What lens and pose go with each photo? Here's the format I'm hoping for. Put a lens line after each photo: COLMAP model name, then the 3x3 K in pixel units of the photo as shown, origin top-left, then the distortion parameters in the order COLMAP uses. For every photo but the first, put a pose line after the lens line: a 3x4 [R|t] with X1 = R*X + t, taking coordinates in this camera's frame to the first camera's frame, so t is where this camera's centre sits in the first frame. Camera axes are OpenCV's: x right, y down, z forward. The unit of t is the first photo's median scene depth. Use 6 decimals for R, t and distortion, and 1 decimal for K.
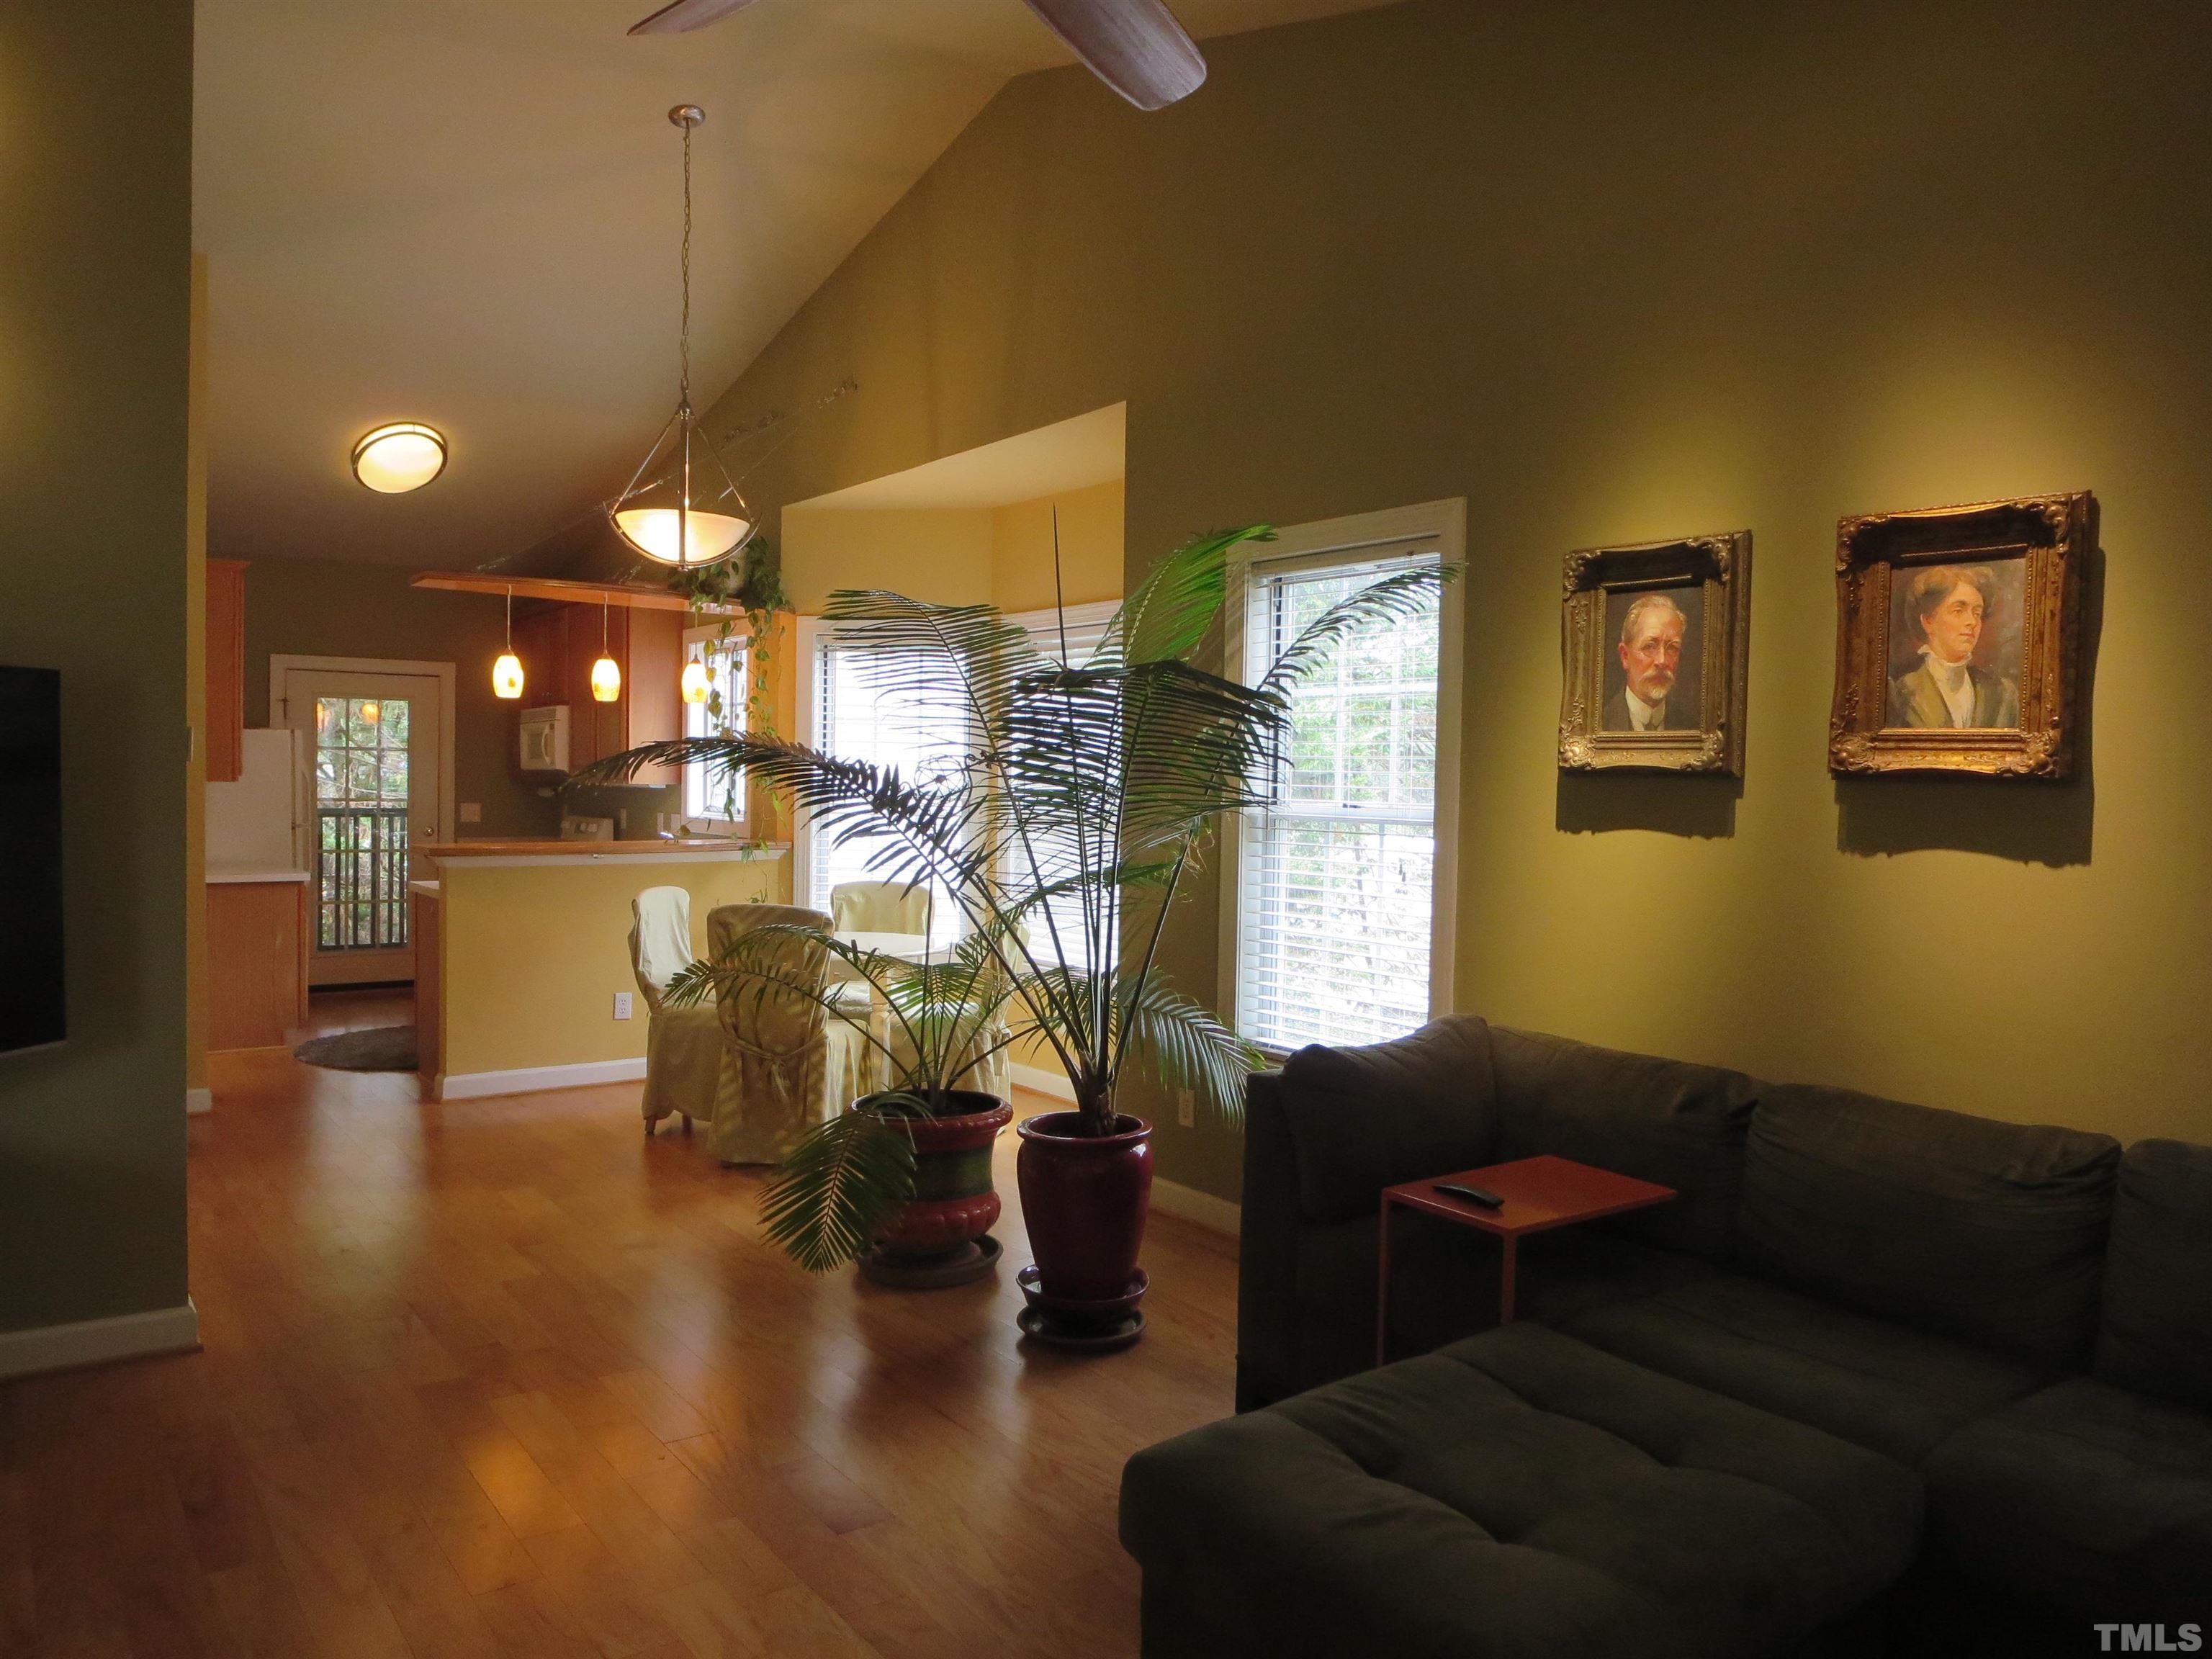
lens RADIAL K [[1541.0, 0, 1115.0], [0, 1541.0, 817.6], [0, 0, 1]] dist [-0.037619, -0.000263]
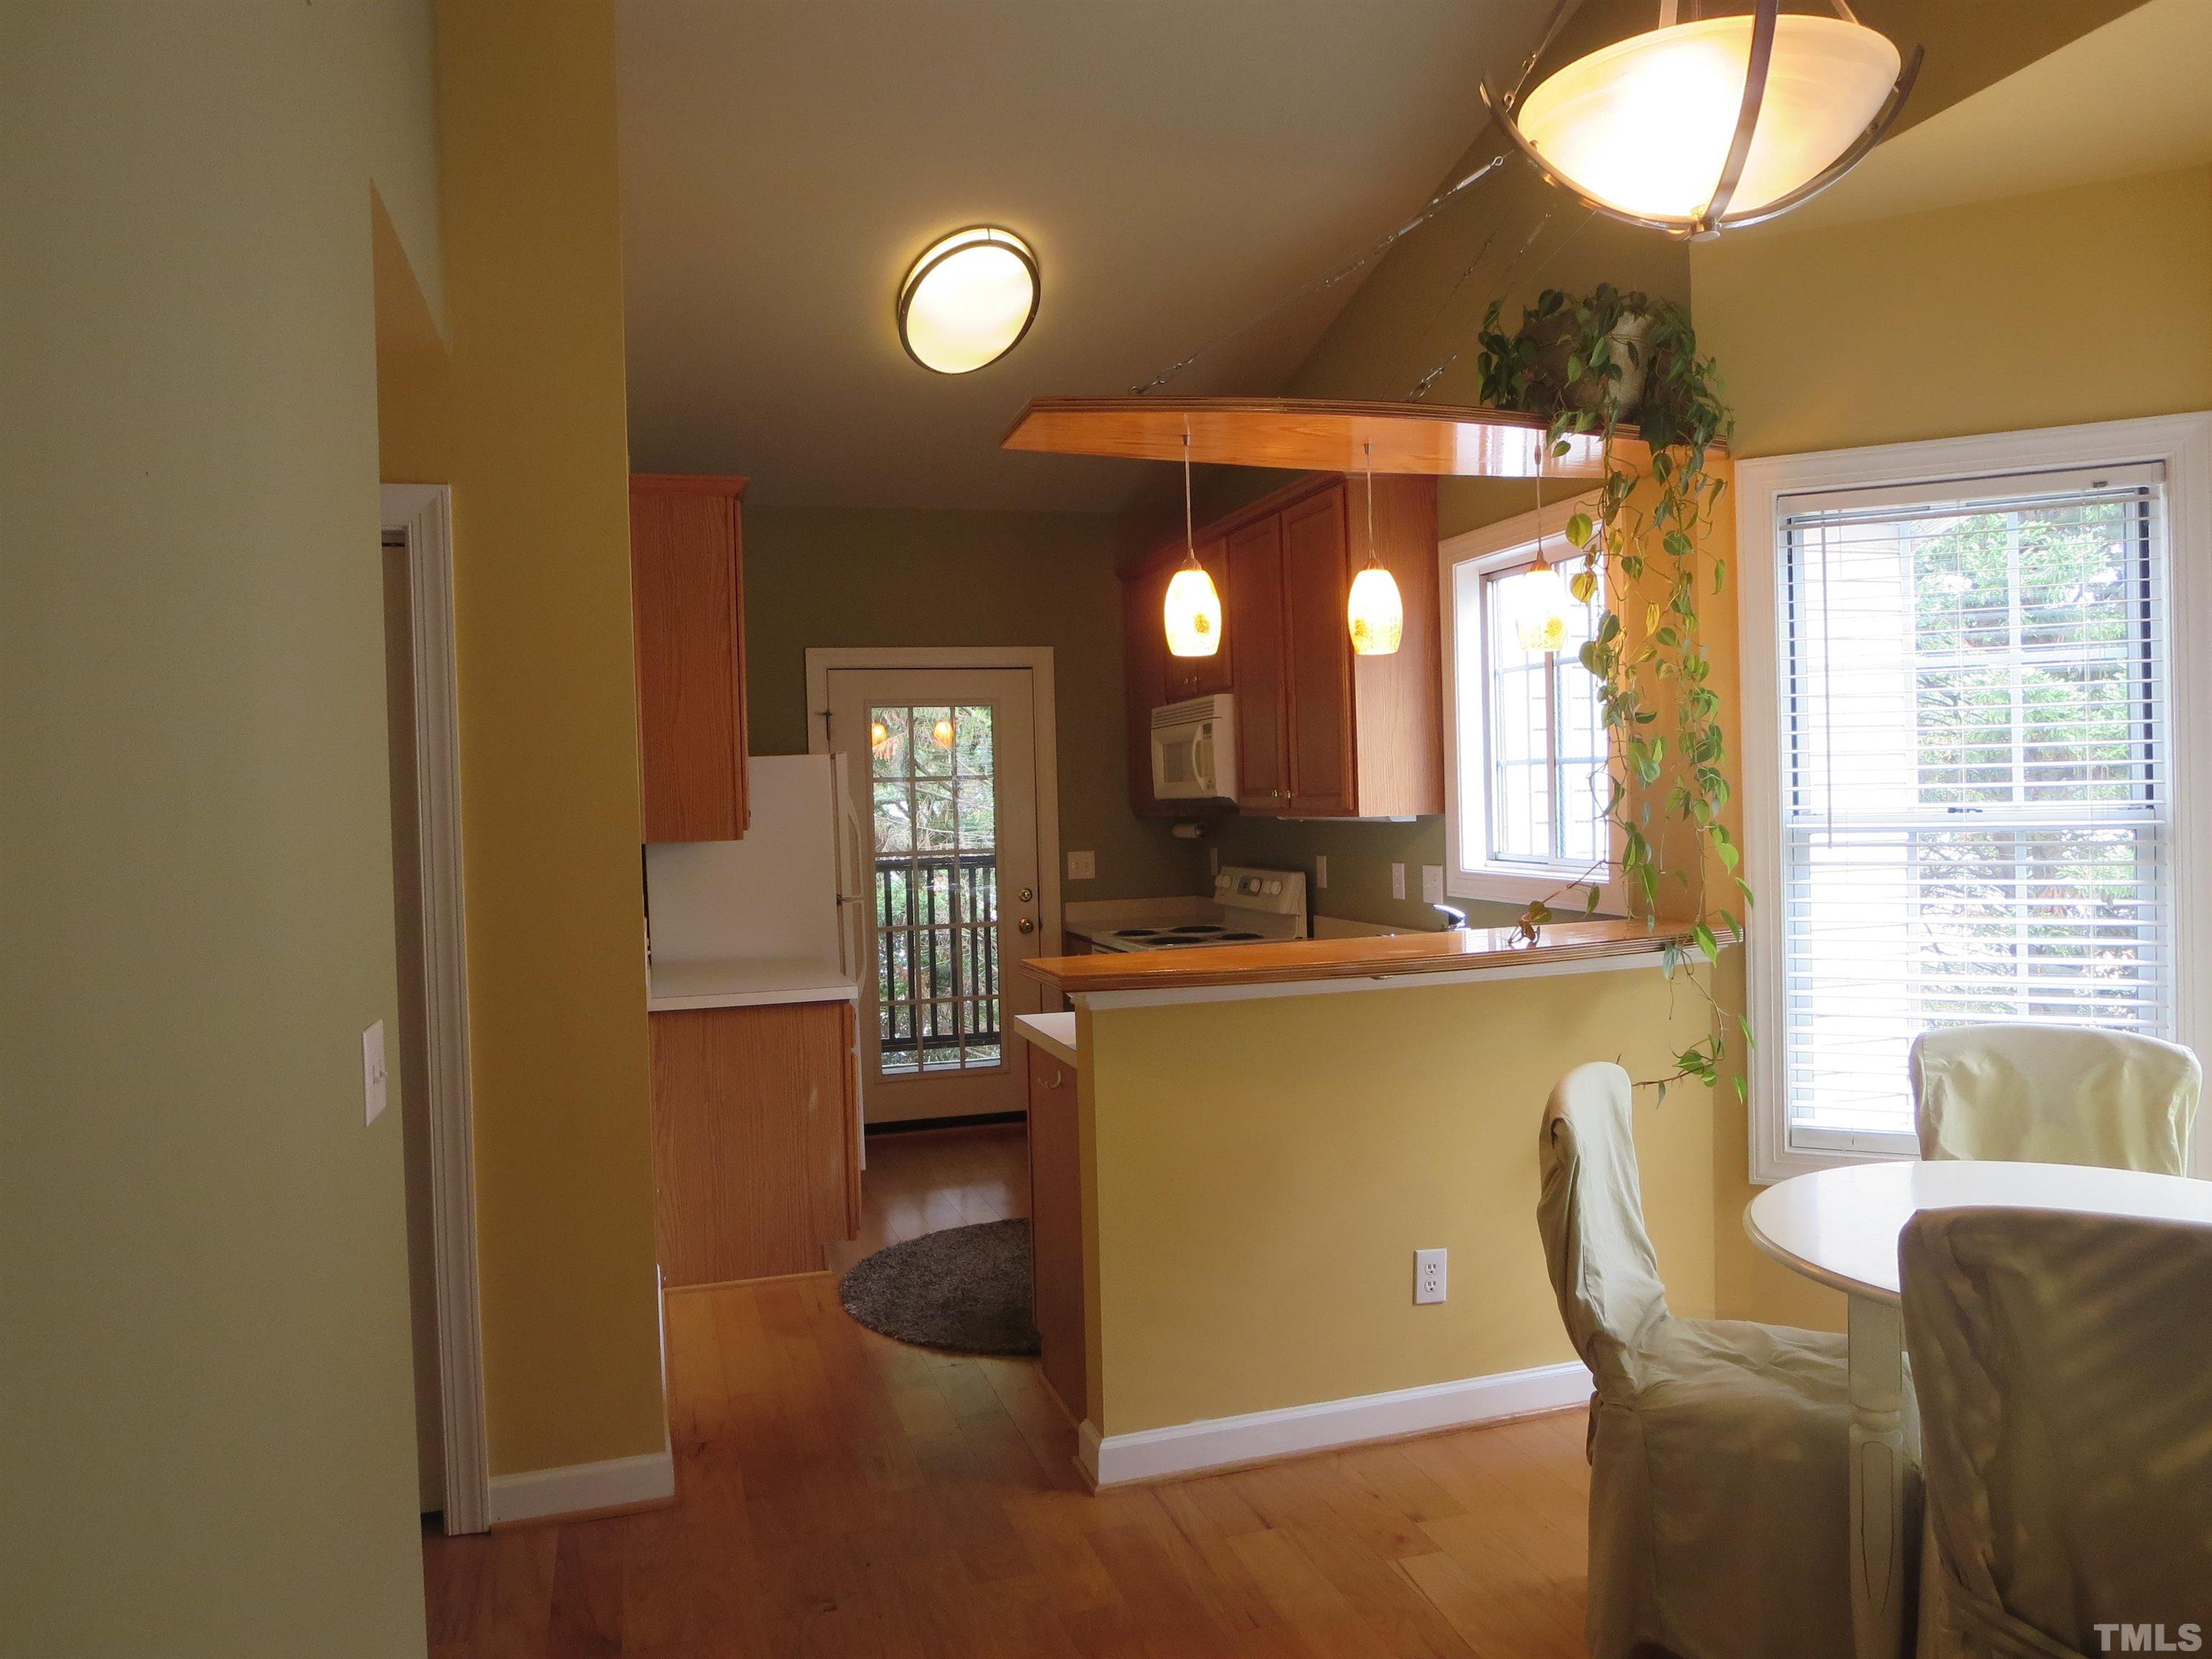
lens RADIAL K [[1541.0, 0, 1115.0], [0, 1541.0, 817.6], [0, 0, 1]] dist [-0.037619, -0.000263]
pose [[0.940049, -0.038010, -0.338914, -0.186572], [0.035204, 0.999276, -0.014425, -0.015133], [0.339217, 0.001629, 0.940707, 0.386302]]
